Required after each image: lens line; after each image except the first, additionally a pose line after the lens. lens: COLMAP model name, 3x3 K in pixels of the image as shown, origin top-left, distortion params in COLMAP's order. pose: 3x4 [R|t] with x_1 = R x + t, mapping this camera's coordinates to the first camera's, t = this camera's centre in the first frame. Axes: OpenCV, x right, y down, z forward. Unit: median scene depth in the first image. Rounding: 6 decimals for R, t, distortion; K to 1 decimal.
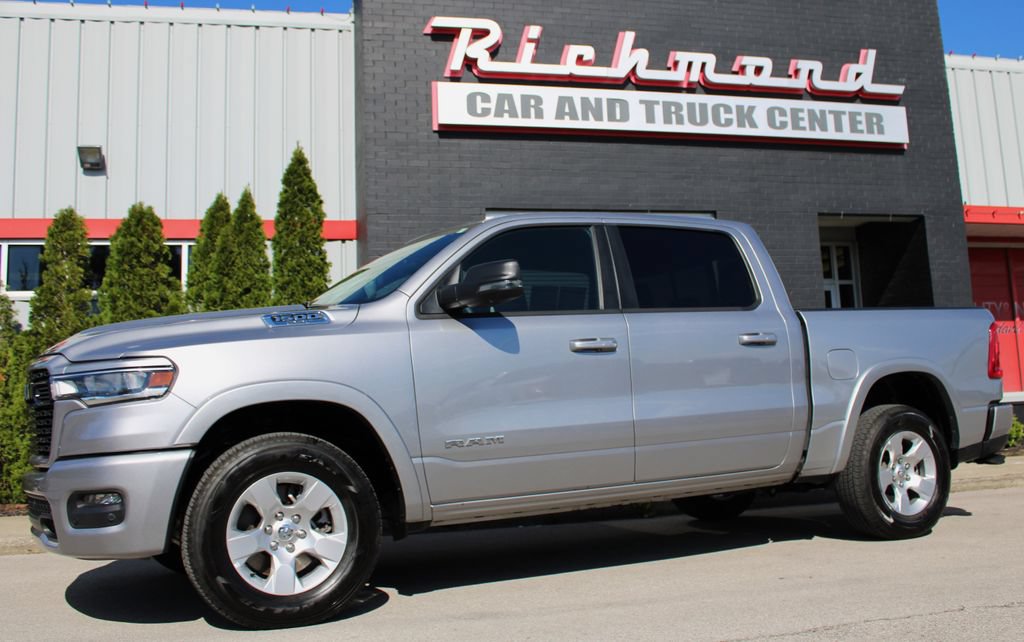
lens RADIAL K [[989.5, 0, 541.5], [0, 989.5, 292.7], [0, 0, 1]] dist [-0.139825, 0.139814]
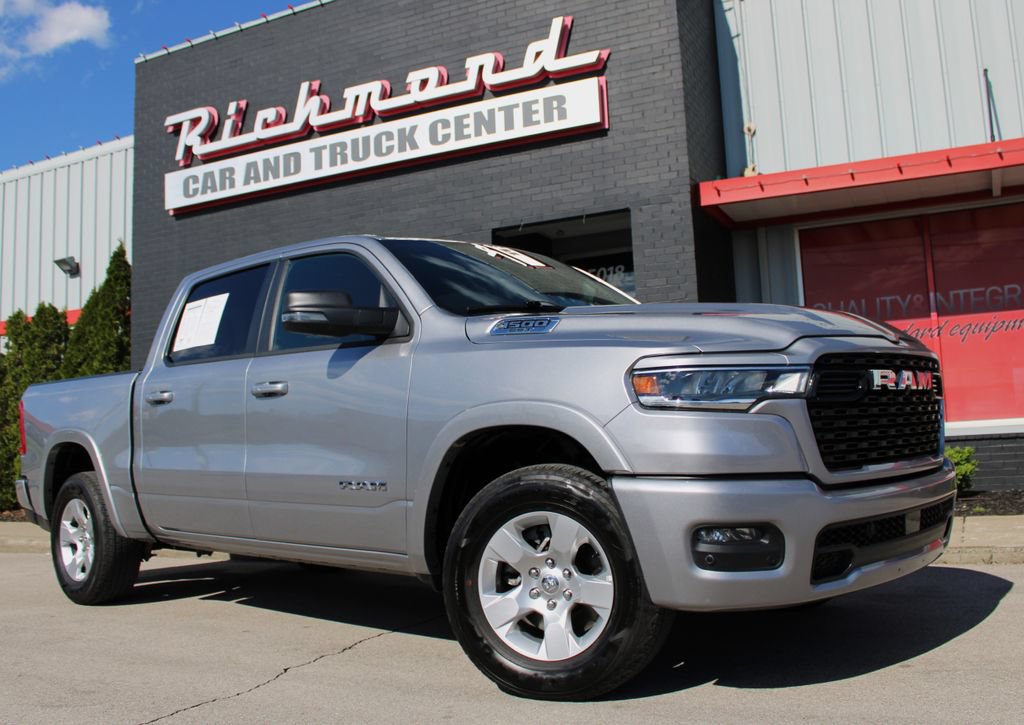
lens RADIAL K [[1016.1, 0, 505.3], [0, 1016.1, 348.3], [0, 0, 1]] dist [-0.159180, 0.136784]
pose [[0.745185, -0.056660, -0.664446, 0.922324], [0.096451, 0.995065, 0.023317, 0.003914], [0.659845, -0.081462, 0.746973, 0.341591]]
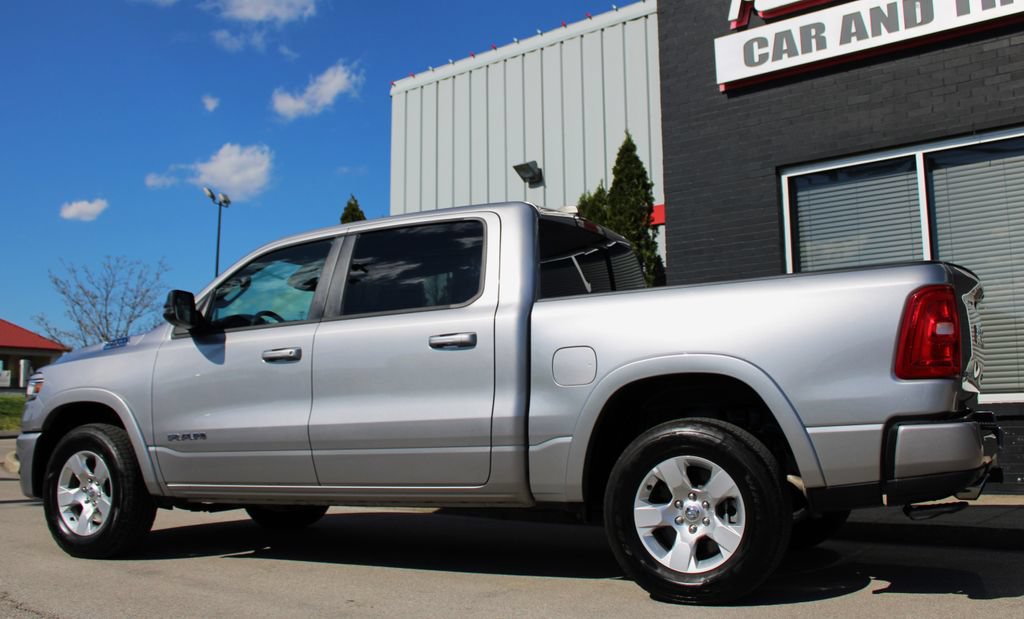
lens RADIAL K [[1064.0, 0, 514.5], [0, 1064.0, 272.0], [0, 0, 1]] dist [-0.144899, 0.133986]
pose [[0.558279, -0.077469, -0.826029, 0.552641], [0.099389, 0.994706, -0.026116, 0.008423], [0.823679, -0.067518, 0.563023, 0.261933]]
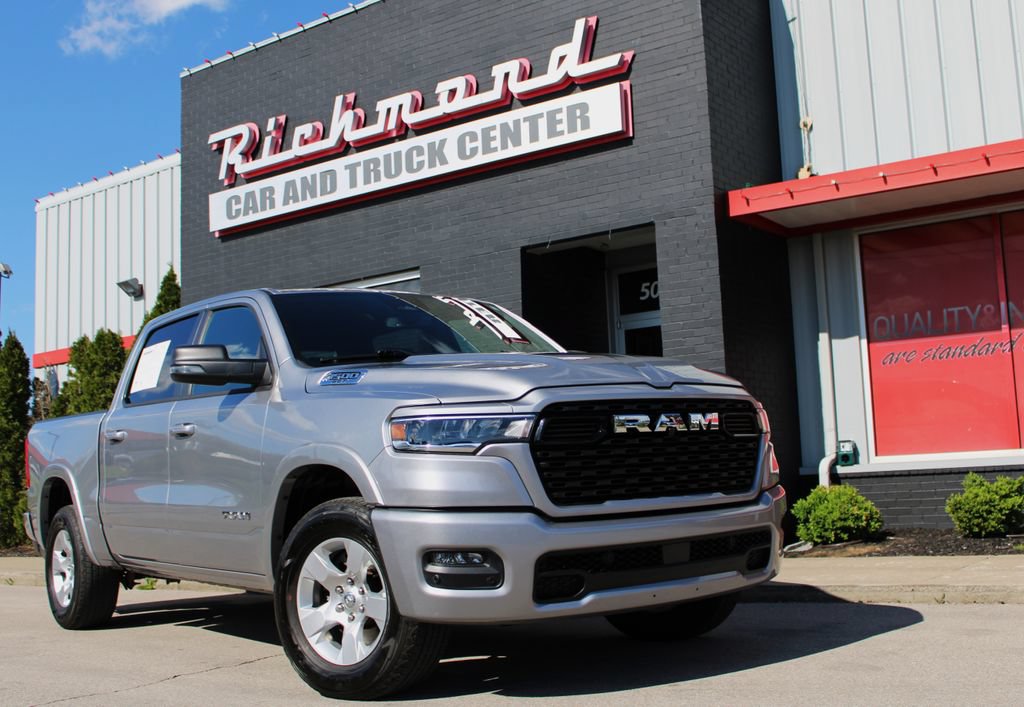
lens RADIAL K [[1230.8, 0, 512.0], [0, 1230.8, 353.5], [0, 0, 1]] dist [-0.106436, 0.082414]
pose [[0.618900, -0.070733, -0.782279, 1.127781], [0.119702, 0.992798, 0.004934, 0.001032], [0.776296, -0.096694, 0.622909, 0.357075]]
